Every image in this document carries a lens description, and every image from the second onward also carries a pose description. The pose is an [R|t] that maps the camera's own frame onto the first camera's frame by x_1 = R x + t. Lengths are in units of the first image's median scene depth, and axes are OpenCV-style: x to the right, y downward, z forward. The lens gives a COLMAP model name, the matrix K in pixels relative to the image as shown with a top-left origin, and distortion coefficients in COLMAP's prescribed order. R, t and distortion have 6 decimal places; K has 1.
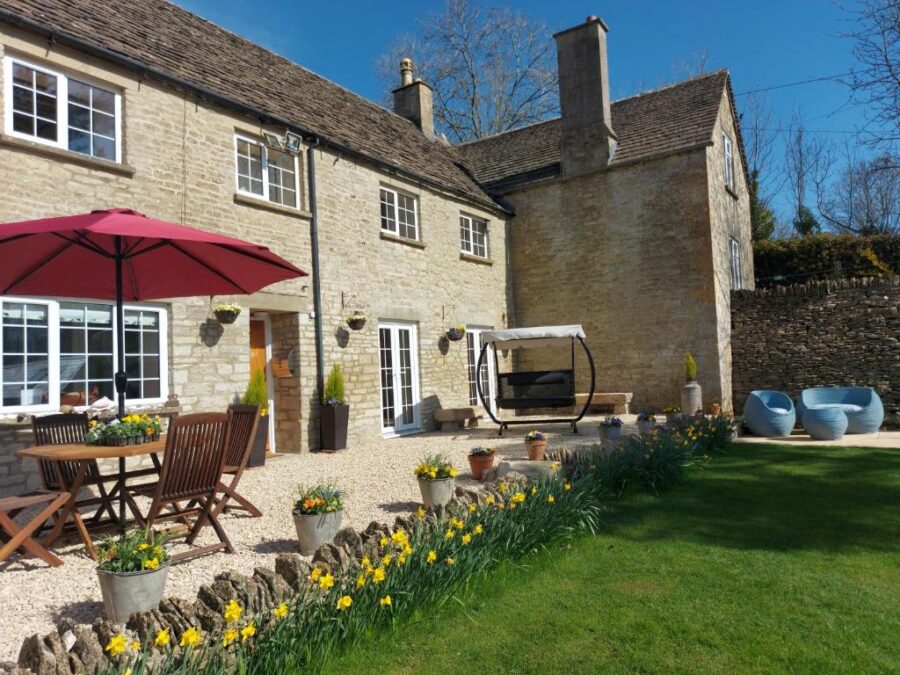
lens RADIAL K [[636.4, 0, 454.2], [0, 636.4, 341.9], [0, 0, 1]] dist [0.033713, -0.037584]
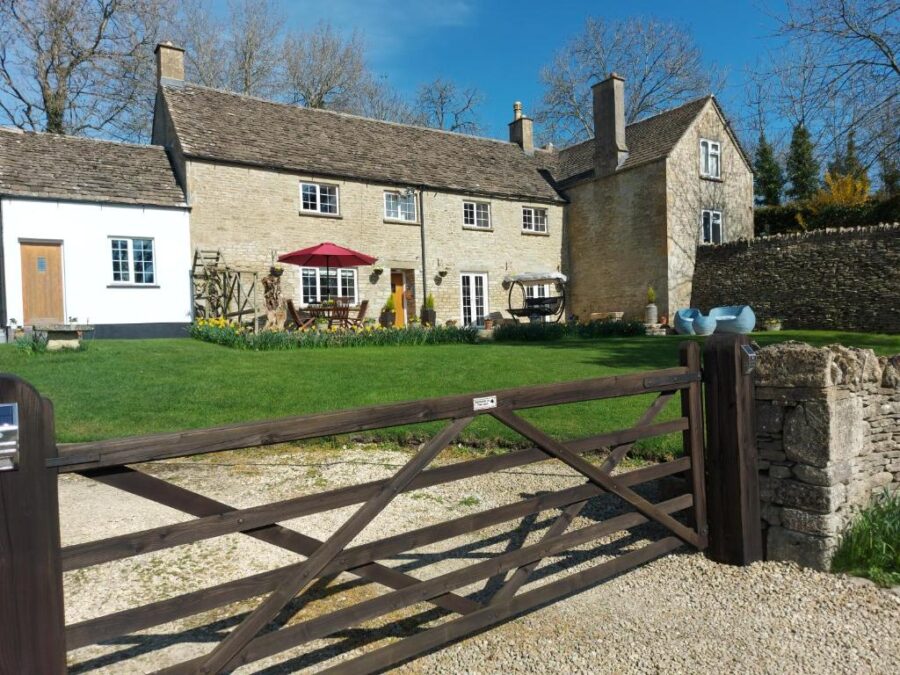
lens RADIAL K [[636.4, 0, 448.6], [0, 636.4, 337.2], [0, 0, 1]] dist [0.033713, -0.037584]
pose [[0.918144, 0.016724, -0.395893, 0.595828], [0.010749, 0.997690, 0.067075, 0.034194], [0.396101, -0.065840, 0.915844, -0.792881]]
